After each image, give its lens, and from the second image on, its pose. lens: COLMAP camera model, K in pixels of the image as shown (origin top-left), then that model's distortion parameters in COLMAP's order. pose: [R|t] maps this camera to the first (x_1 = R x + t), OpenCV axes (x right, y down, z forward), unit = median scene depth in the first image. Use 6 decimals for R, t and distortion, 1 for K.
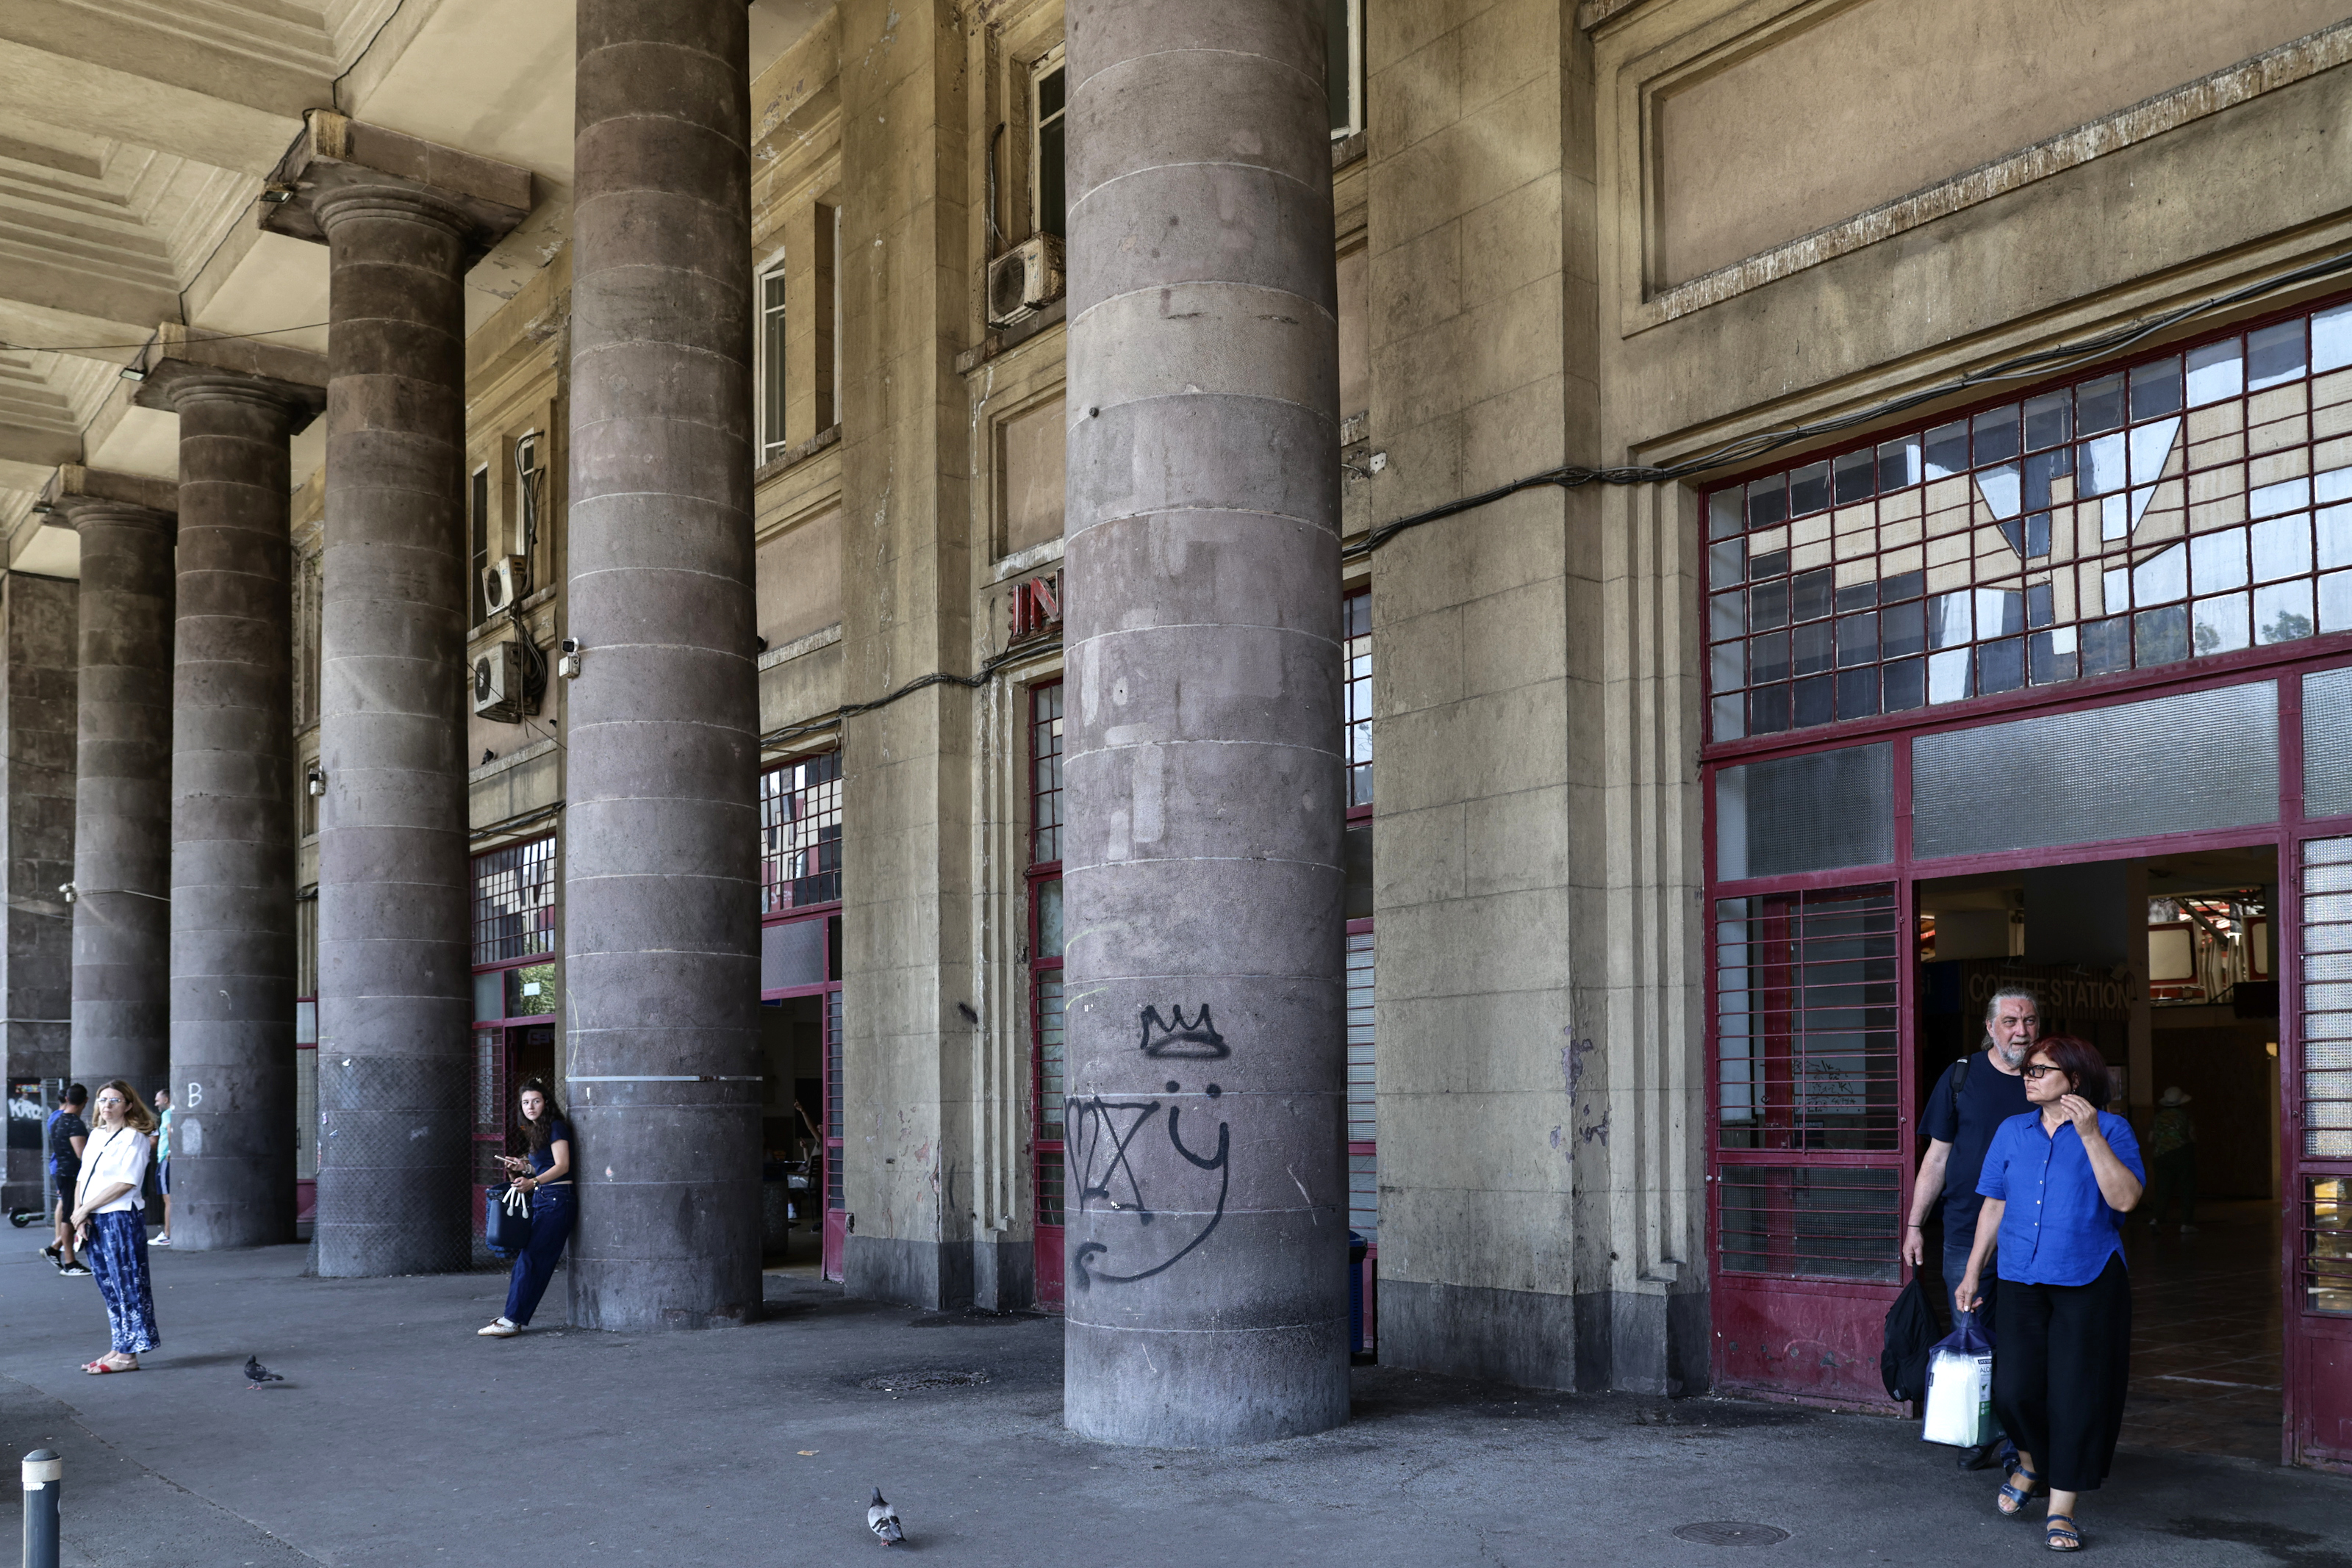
lens RADIAL K [[1967.1, 0, 1175.4], [0, 1967.1, 1059.5], [0, 0, 1]] dist [-0.004779, 0.004694]
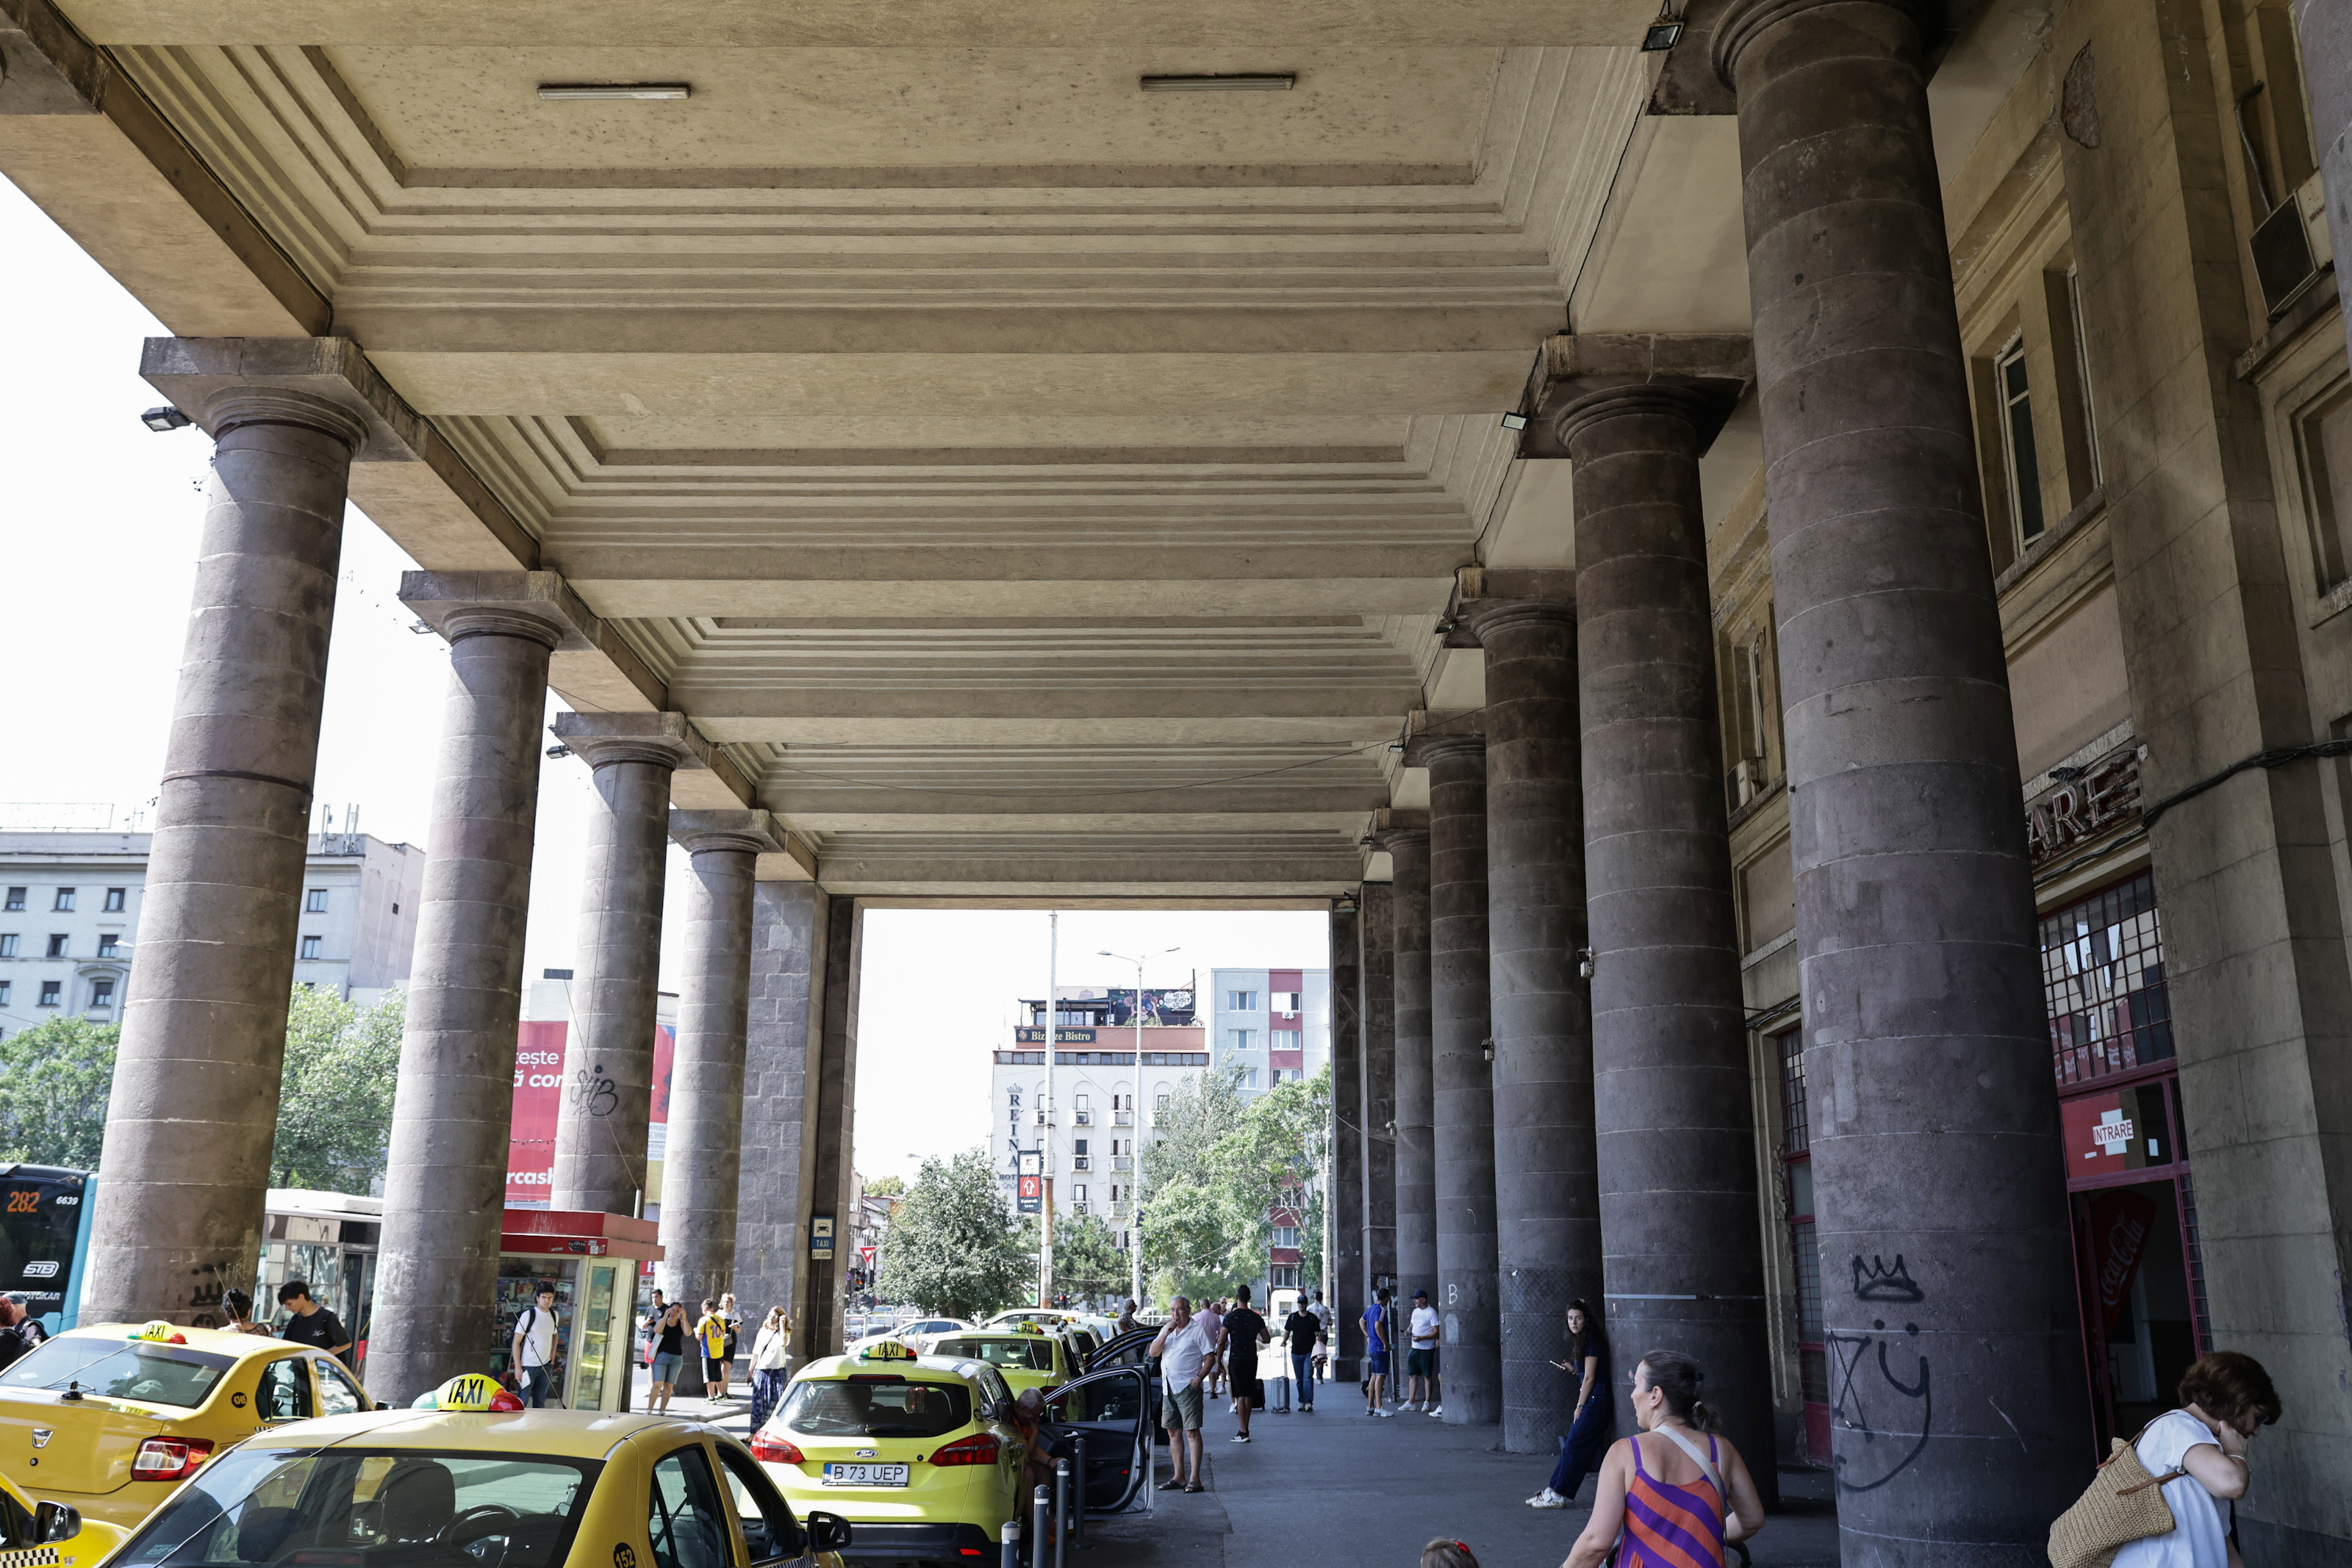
lens RADIAL K [[1926.3, 0, 1187.3], [0, 1926.3, 771.5], [0, 0, 1]] dist [-0.002657, 0.000041]
pose [[0.769153, -0.150800, -0.621018, 0.385277], [-0.000942, 0.971492, -0.237071, -0.030004], [0.639064, 0.182929, 0.747083, -0.191493]]
